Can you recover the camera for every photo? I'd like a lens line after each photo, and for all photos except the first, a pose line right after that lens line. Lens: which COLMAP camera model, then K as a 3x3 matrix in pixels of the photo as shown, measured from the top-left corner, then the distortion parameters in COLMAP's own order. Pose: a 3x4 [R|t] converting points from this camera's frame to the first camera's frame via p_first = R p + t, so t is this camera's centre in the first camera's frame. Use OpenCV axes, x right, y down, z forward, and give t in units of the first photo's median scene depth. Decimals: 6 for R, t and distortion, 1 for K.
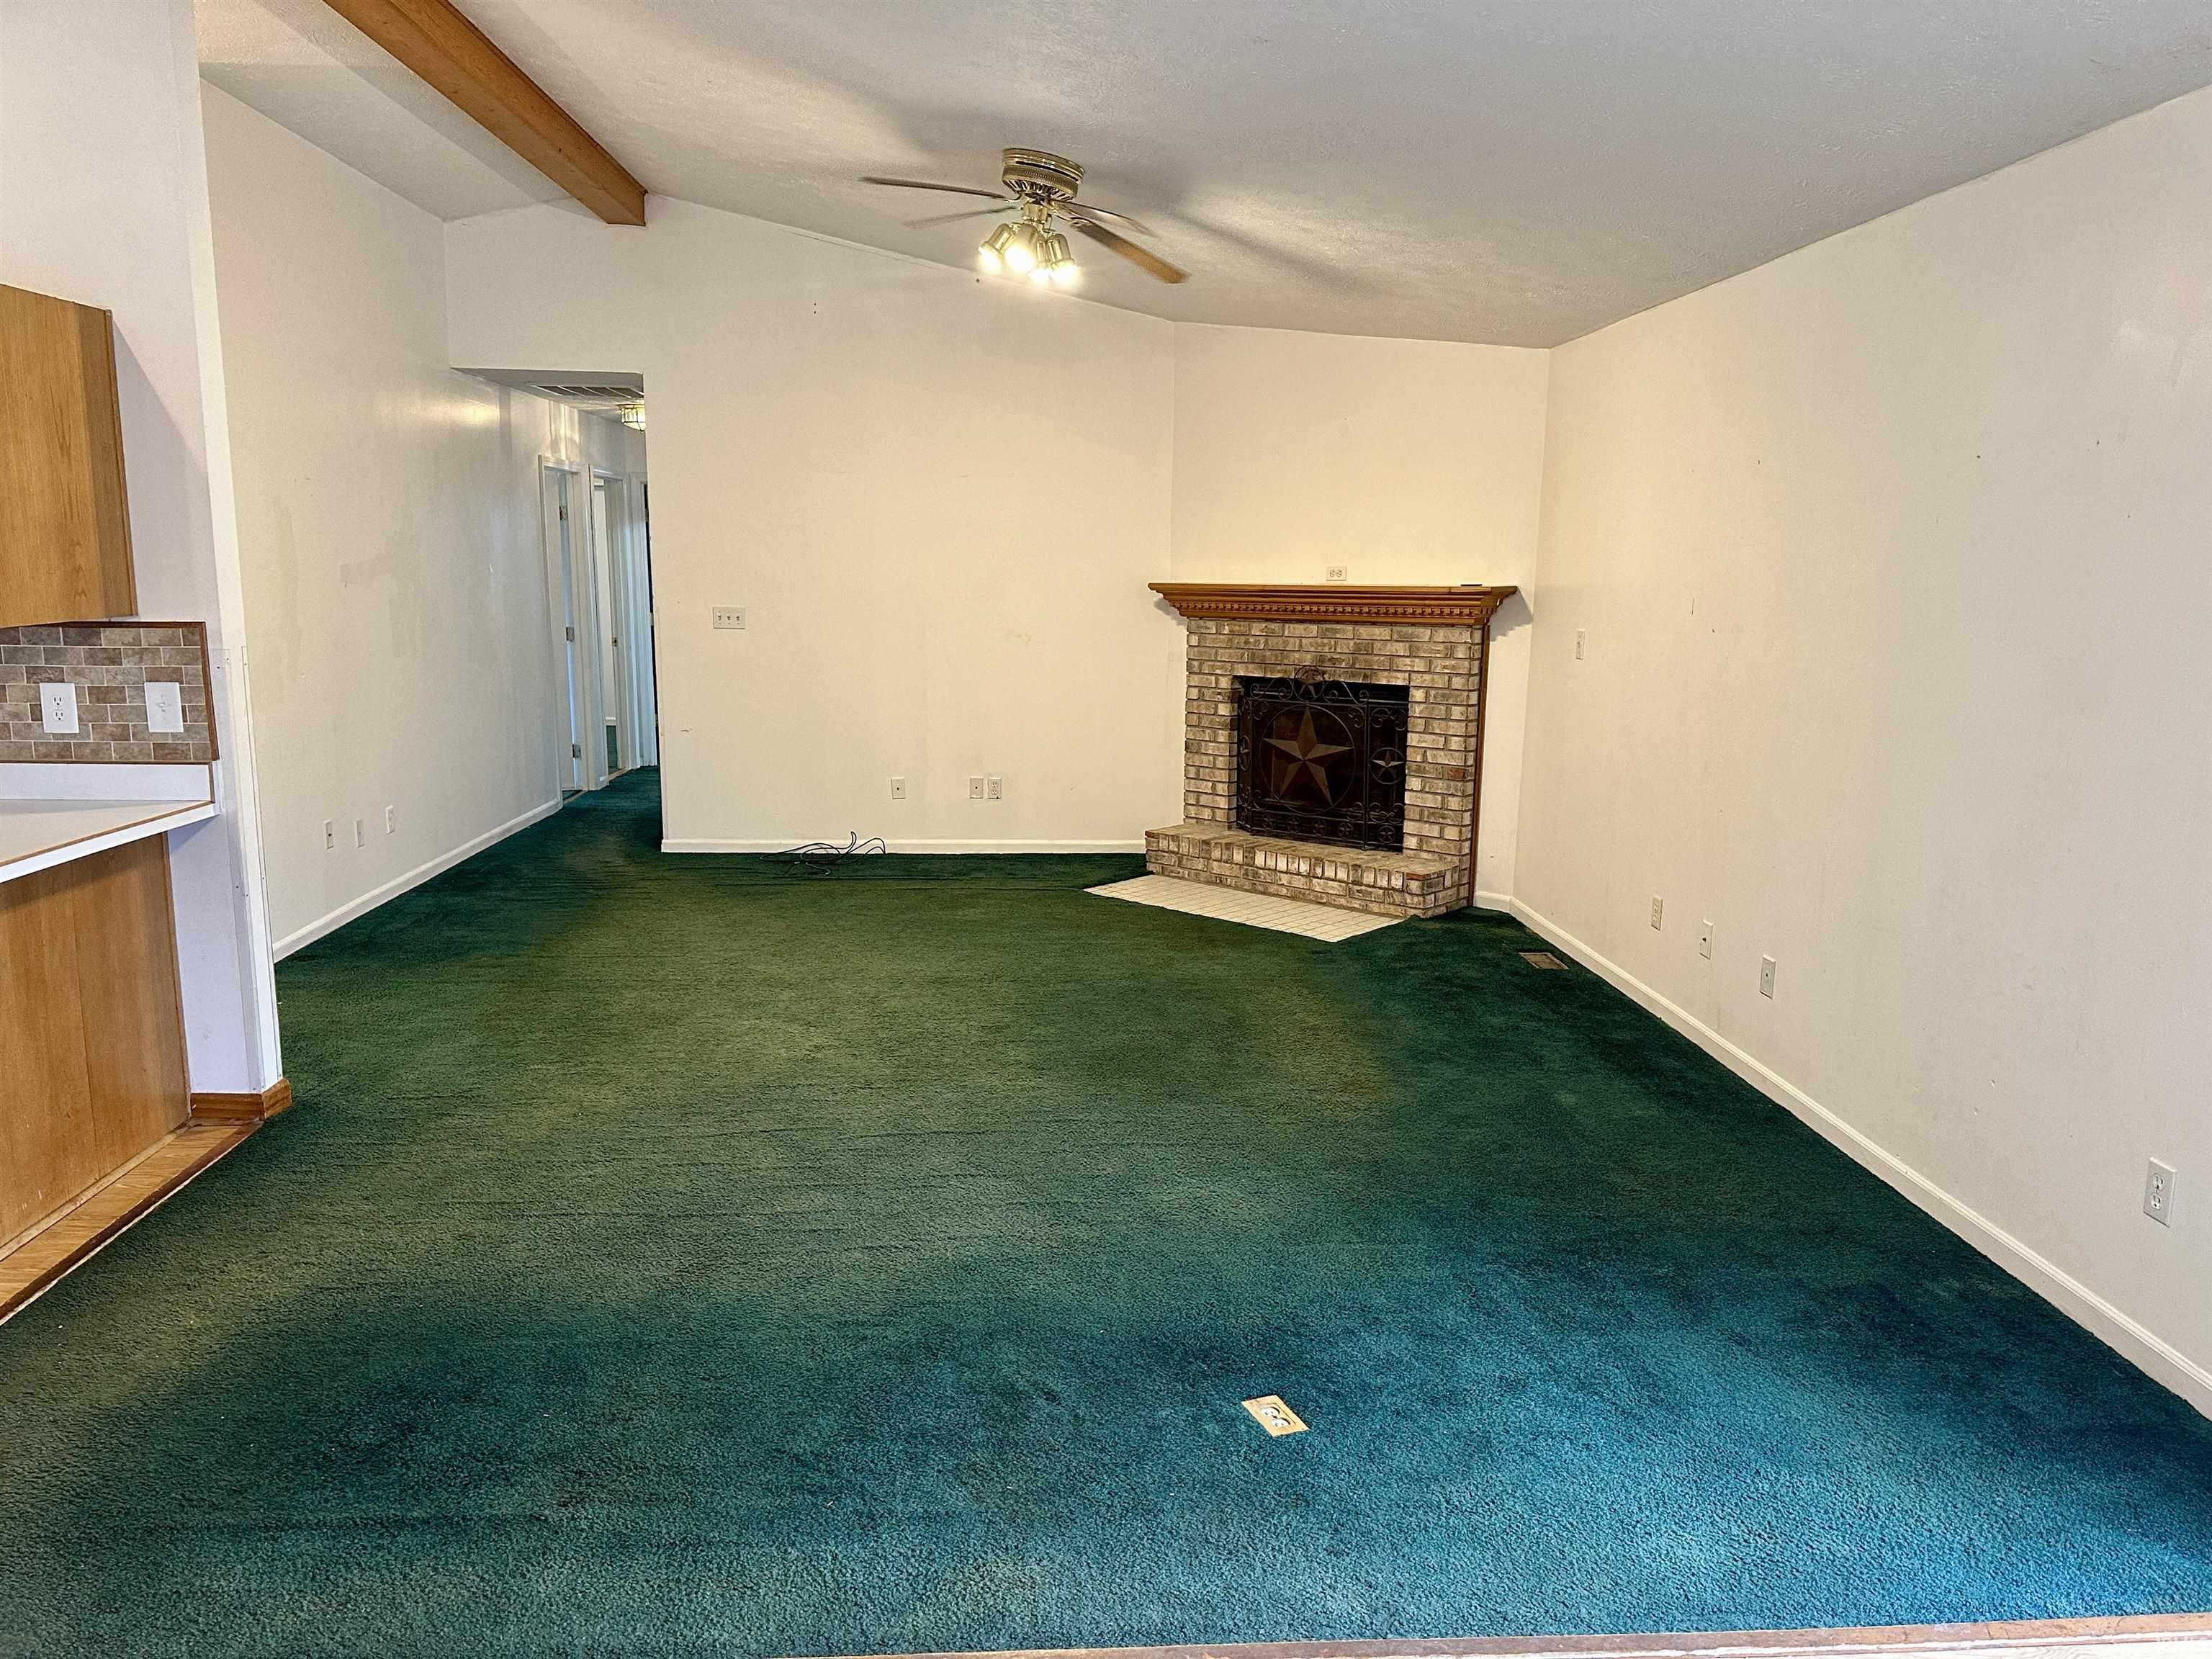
lens RADIAL K [[1517.5, 0, 1090.4], [0, 1517.5, 833.6], [0, 0, 1]] dist [0.099586, -0.113473]
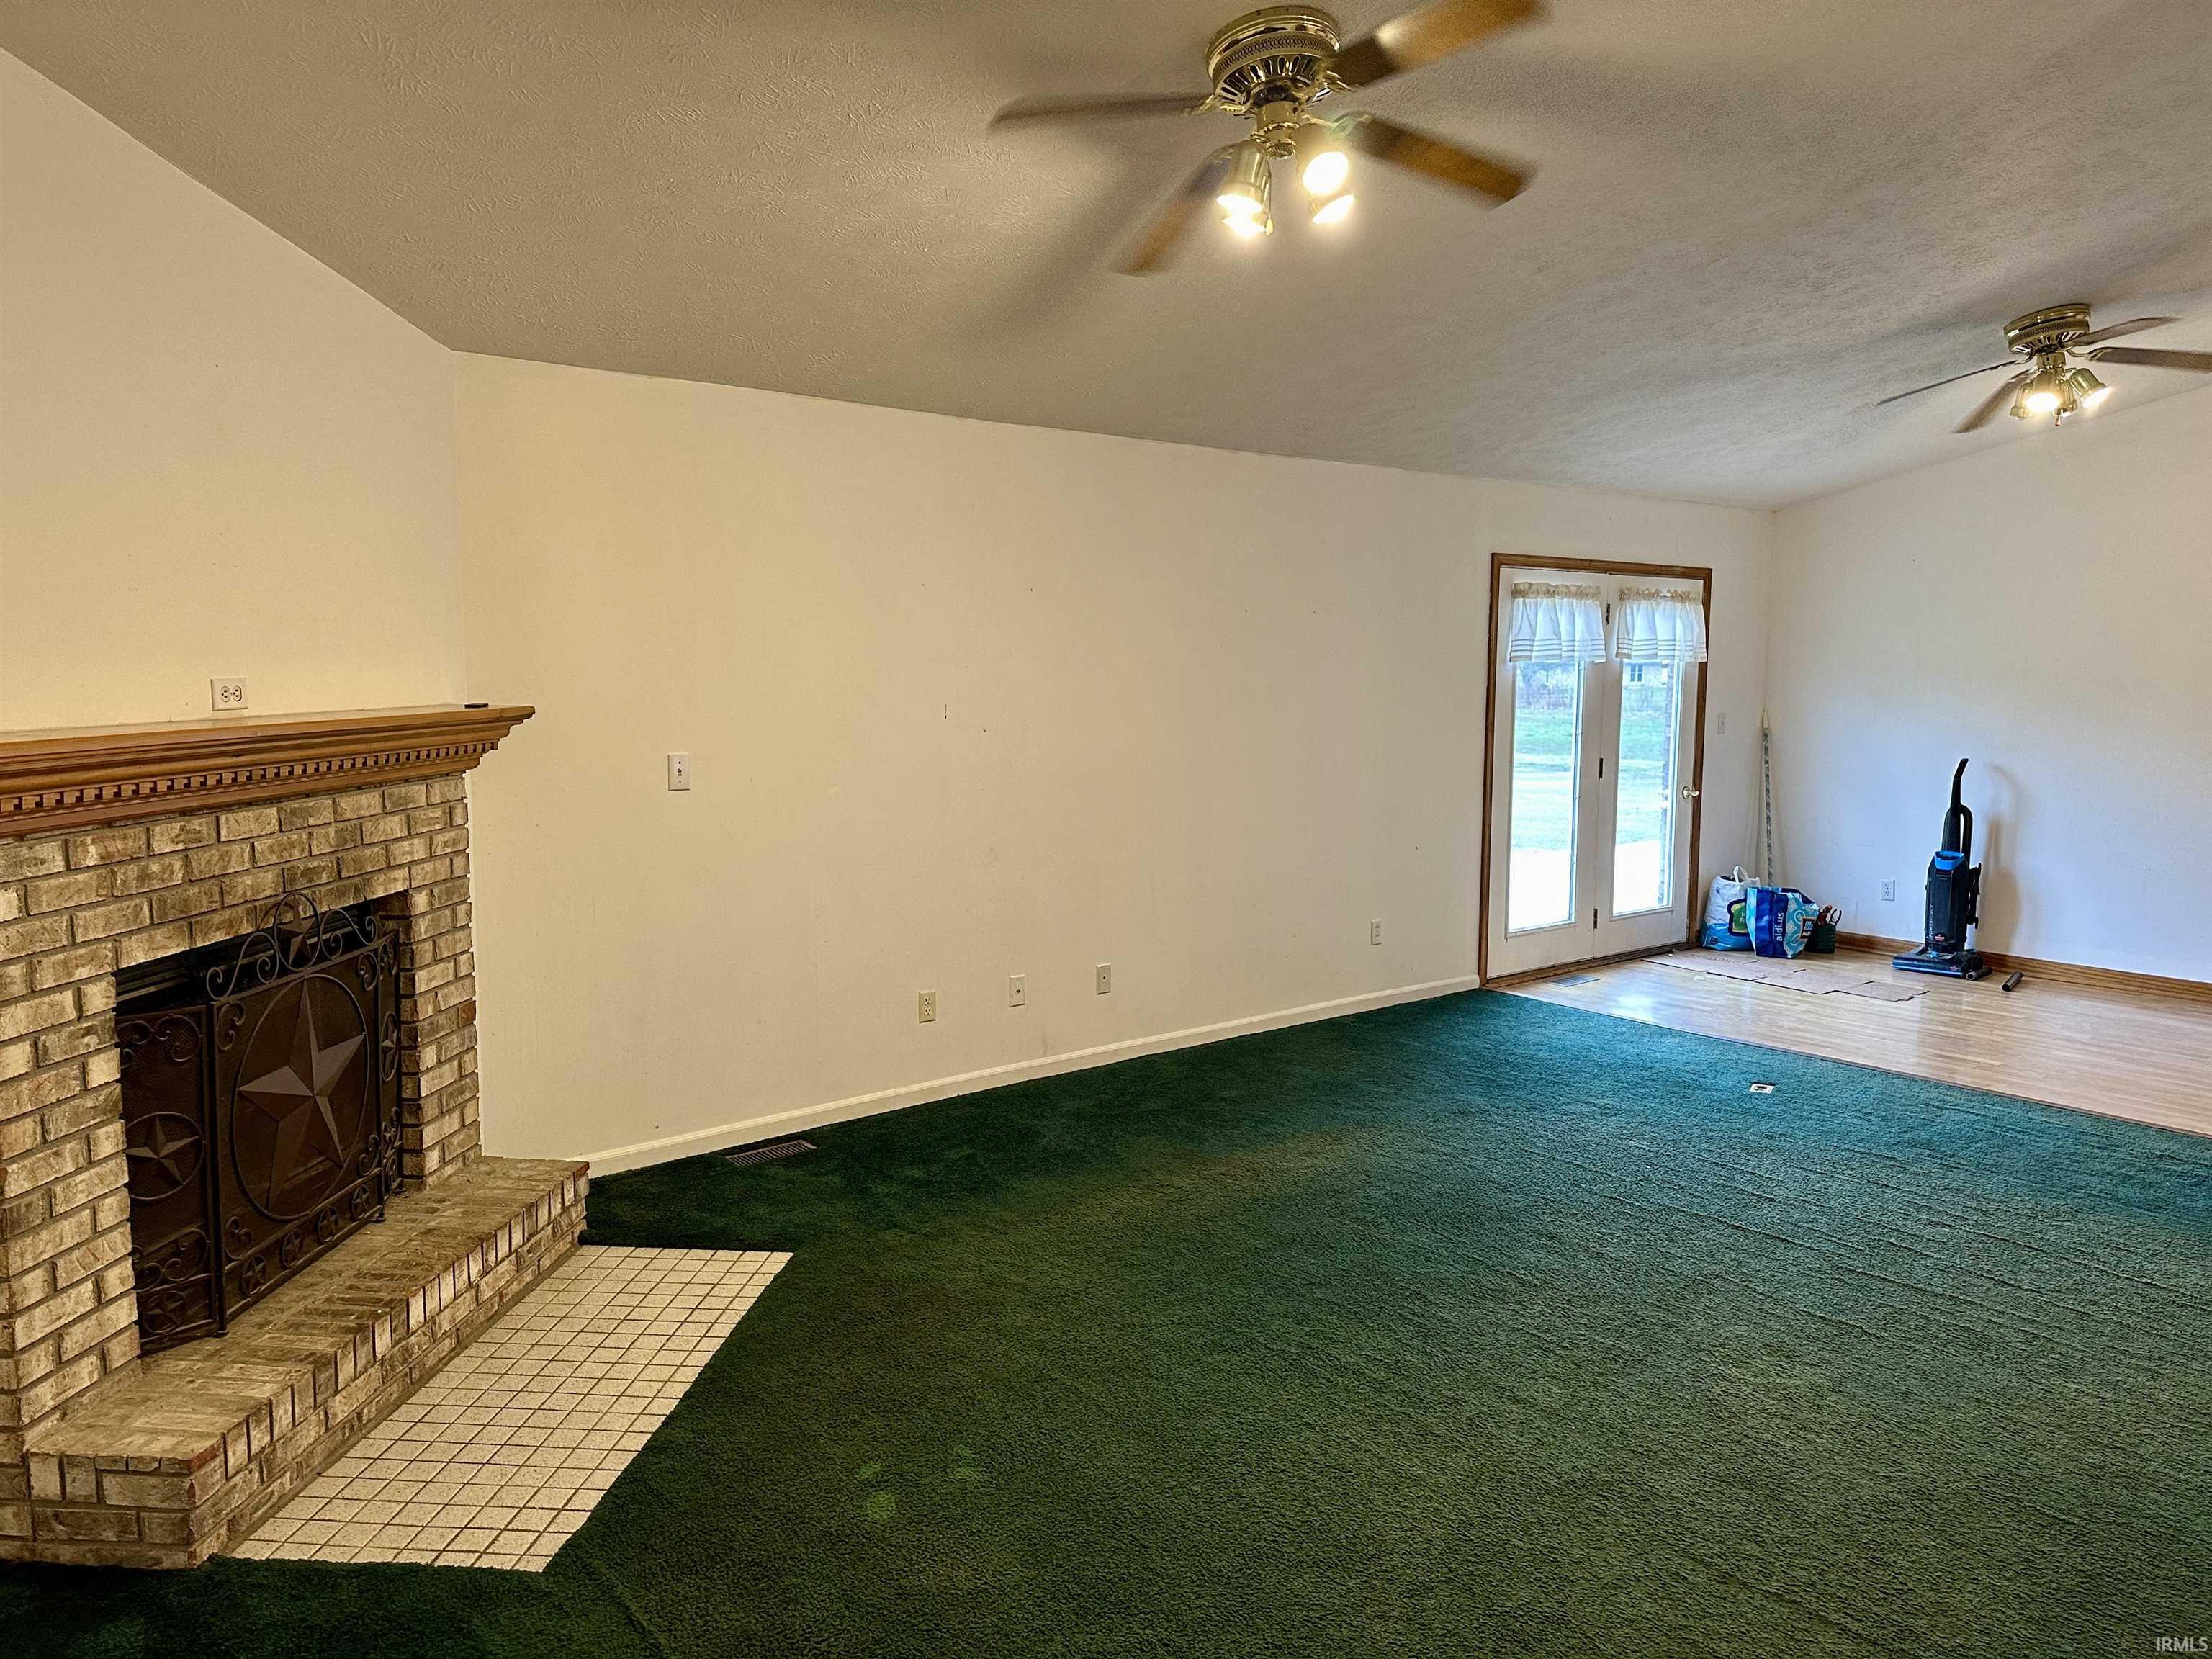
lens RADIAL K [[1568.6, 0, 1111.8], [0, 1568.6, 821.4], [0, 0, 1]] dist [-0.003755, 0.005187]
pose [[-0.608544, -0.091445, 0.788233, -0.392615], [0.131859, 0.967874, 0.214085, -0.209289], [-0.782488, 0.234216, -0.576937, 1.125450]]
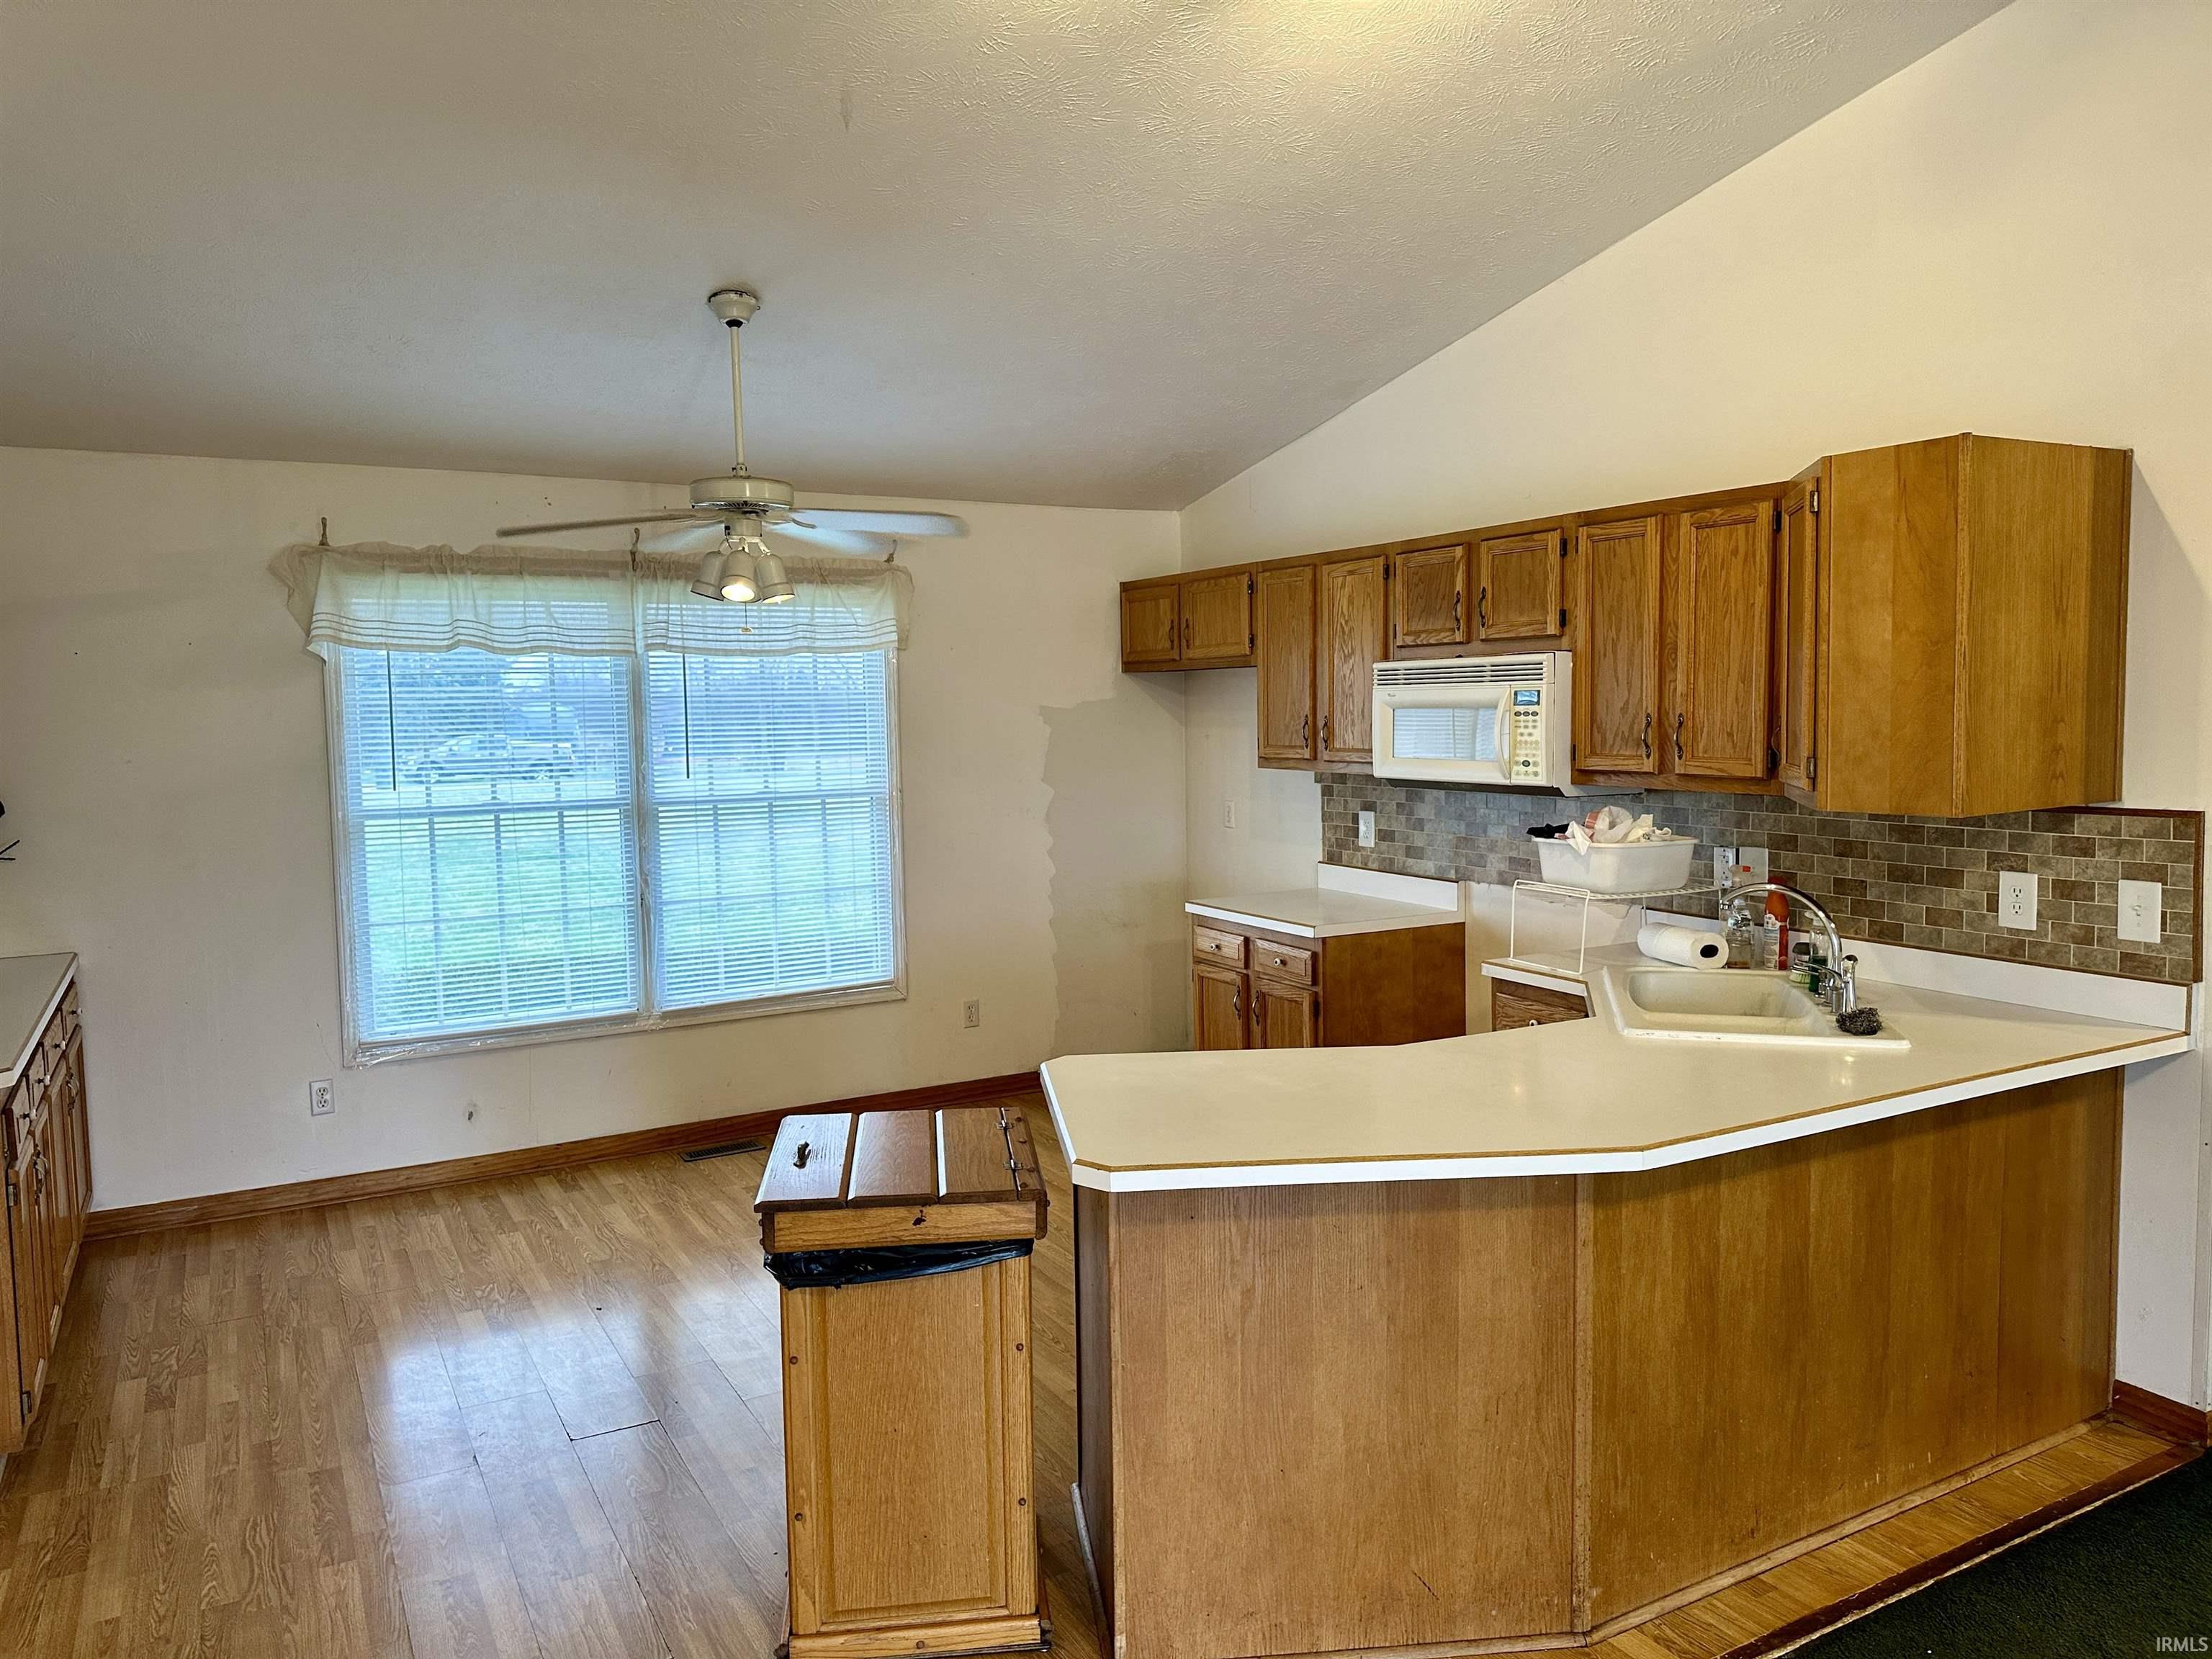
lens RADIAL K [[1583.1, 0, 1101.5], [0, 1583.1, 806.8], [0, 0, 1]] dist [0.002867, 0.000486]
pose [[0.445724, 0.042171, -0.894177, -0.051719], [-0.134365, 0.990725, -0.020253, -0.026046], [0.885029, 0.129174, 0.447256, 0.070857]]
